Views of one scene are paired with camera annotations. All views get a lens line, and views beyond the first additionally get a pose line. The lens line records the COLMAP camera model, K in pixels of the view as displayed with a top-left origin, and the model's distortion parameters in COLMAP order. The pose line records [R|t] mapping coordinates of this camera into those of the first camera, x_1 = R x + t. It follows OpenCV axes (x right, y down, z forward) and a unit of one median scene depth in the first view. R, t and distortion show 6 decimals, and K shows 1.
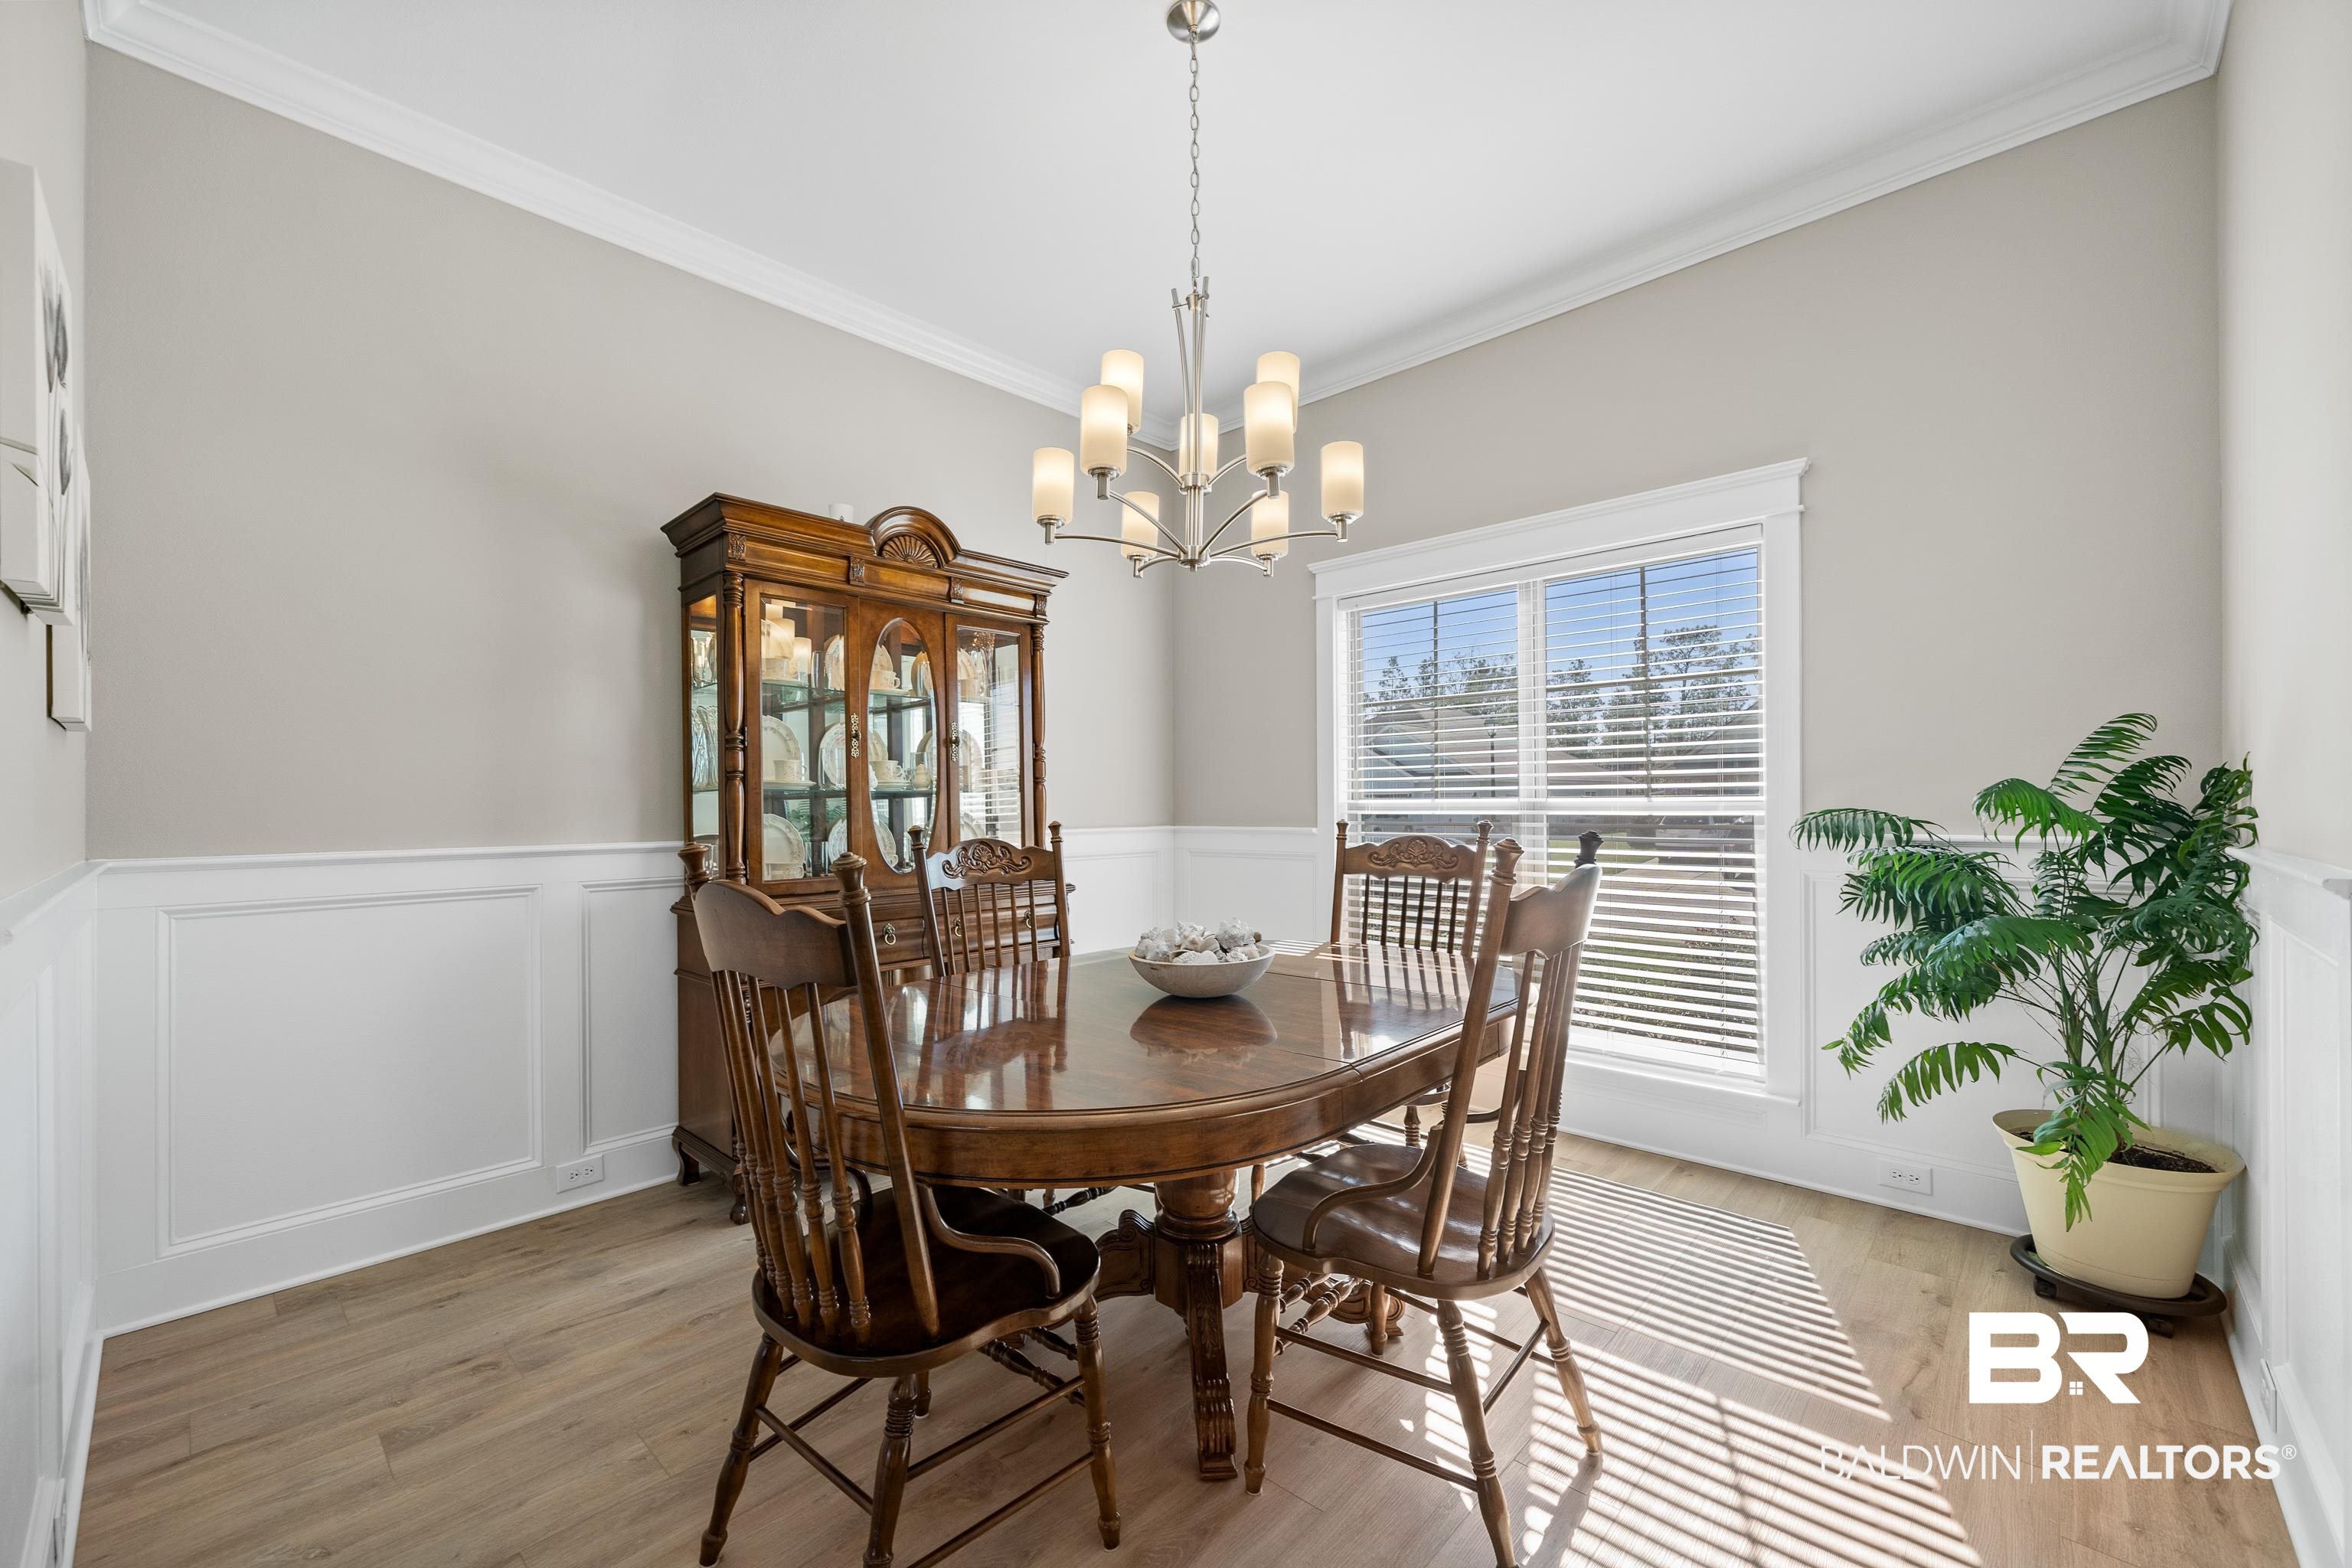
lens RADIAL K [[936.0, 0, 1181.9], [0, 936.0, 791.2], [0, 0, 1]] dist [-0.003193, 0.000674]
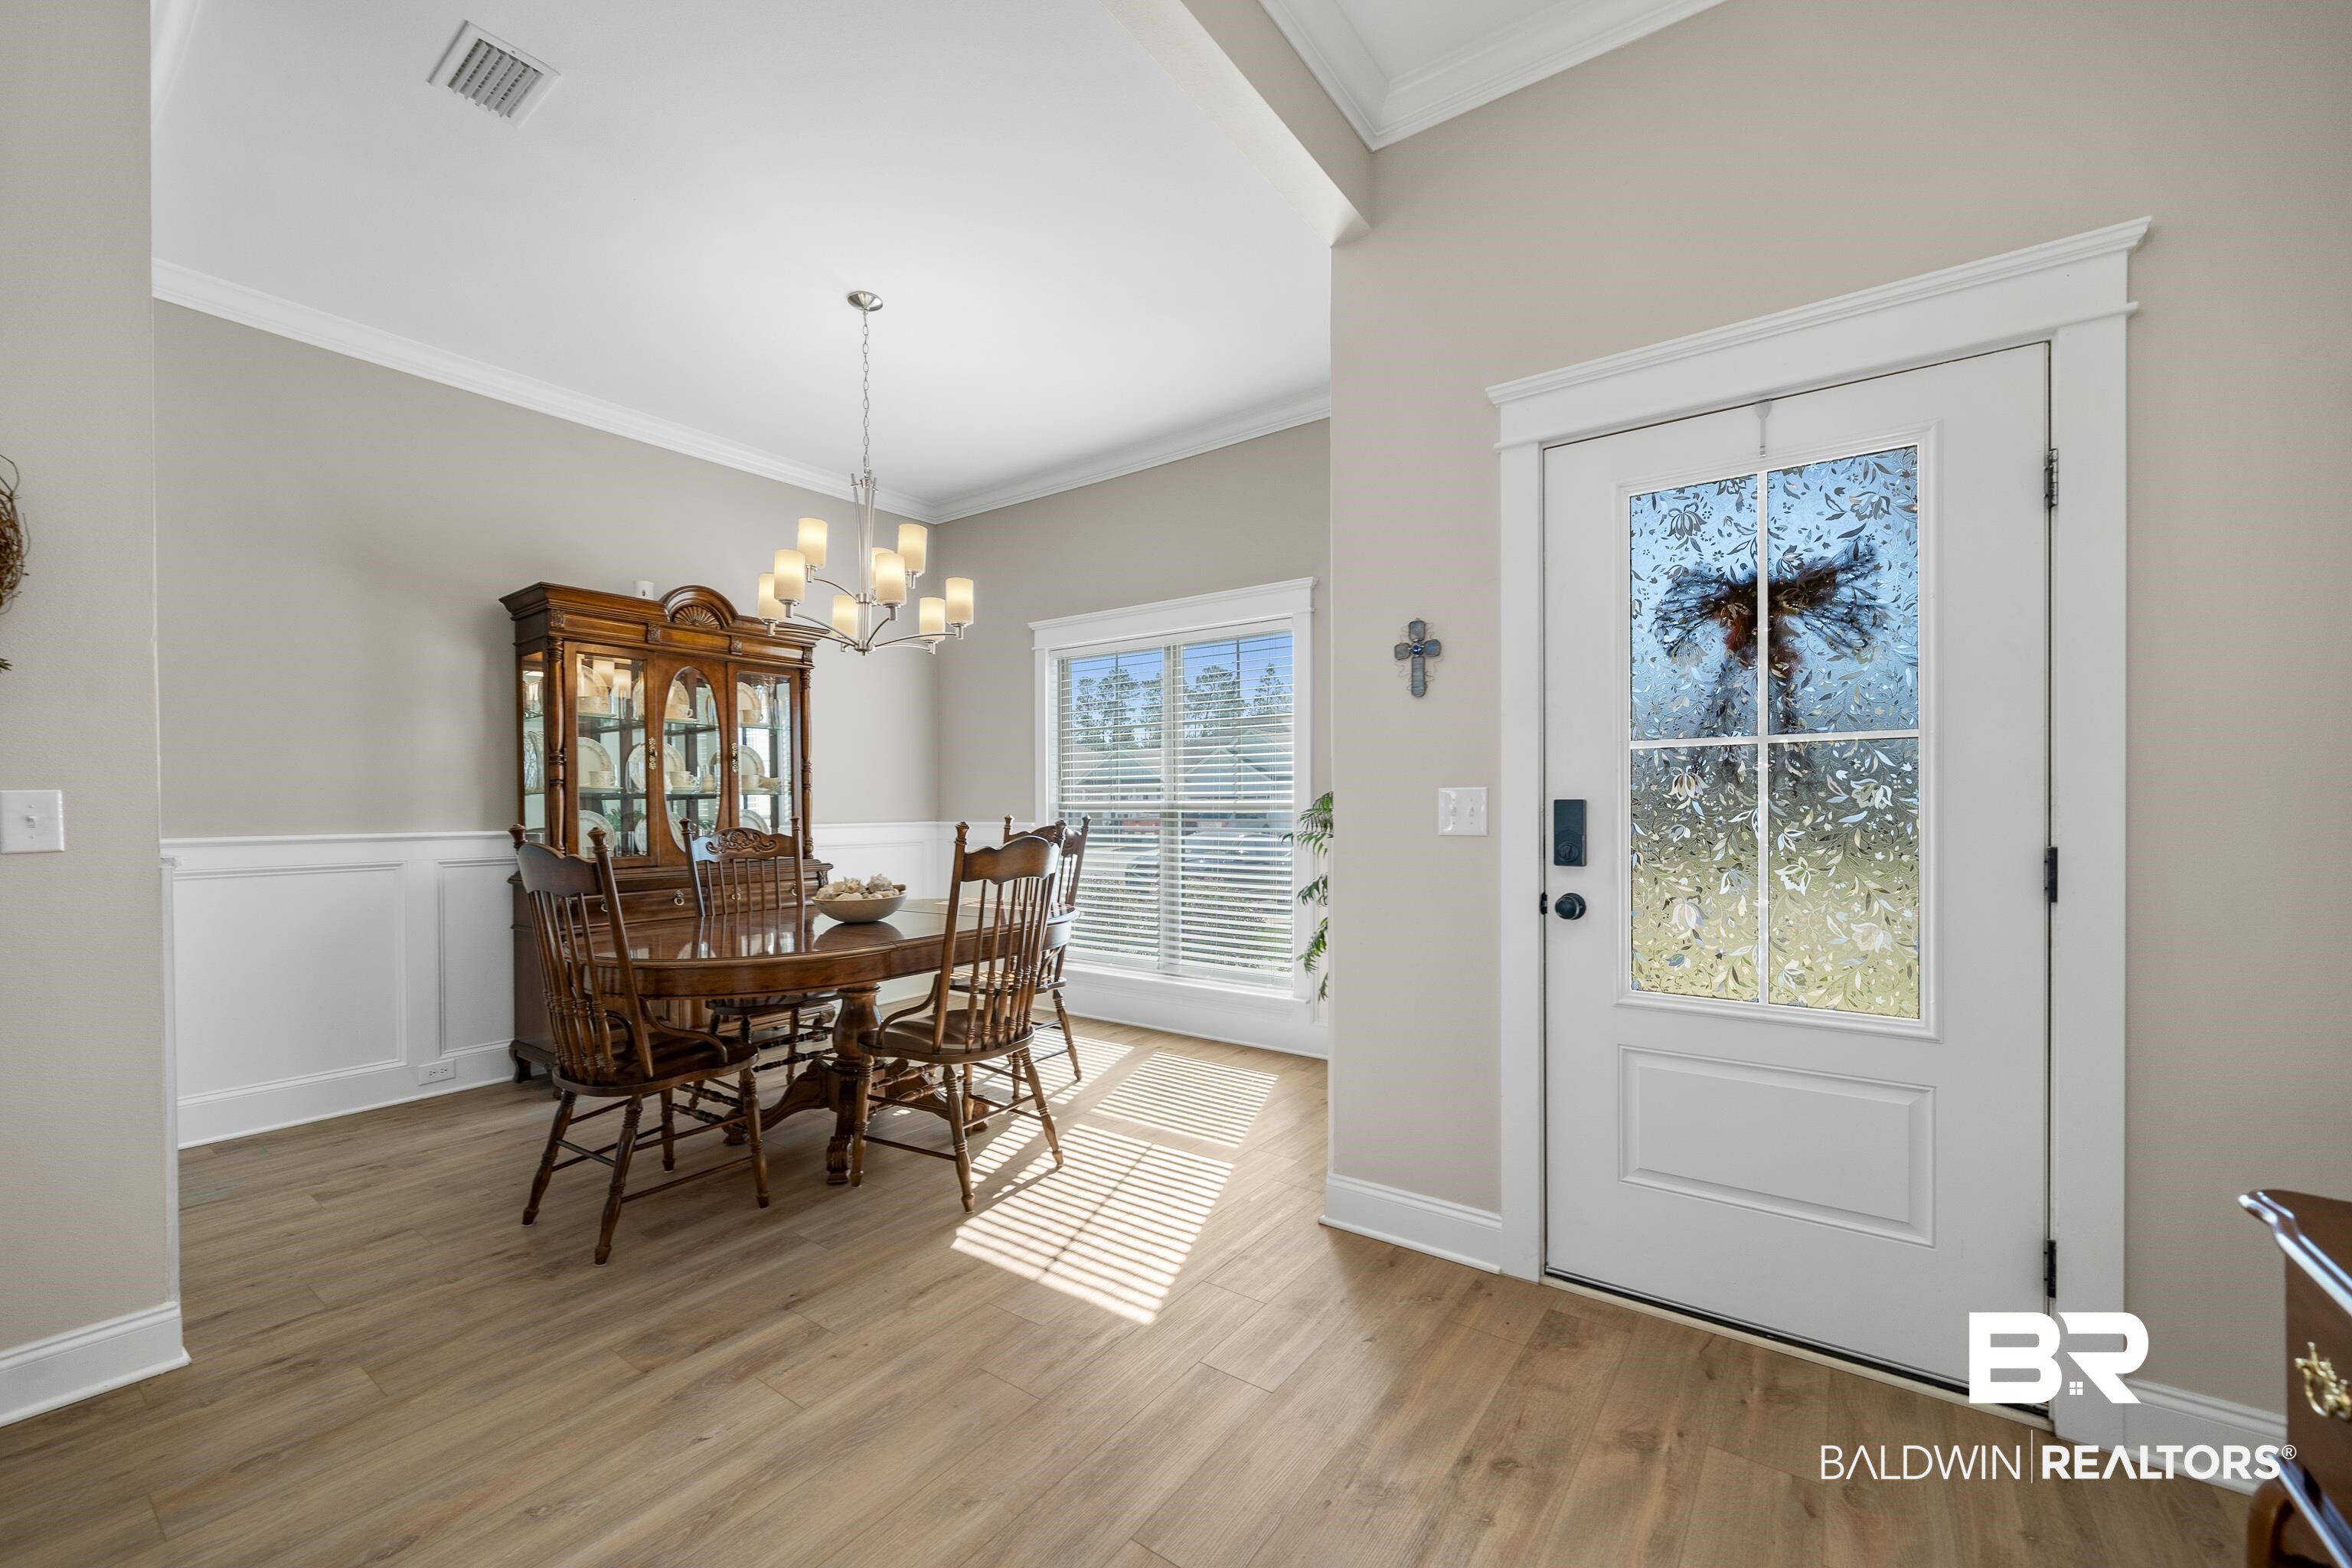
lens RADIAL K [[936.0, 0, 1180.7], [0, 936.0, 802.6], [0, 0, 1]] dist [-0.003193, 0.000674]
pose [[0.992826, 0.003101, 0.119529, 0.282708], [-0.004406, 0.999934, 0.010656, -0.006103], [-0.119488, -0.011106, 0.992774, -0.500703]]
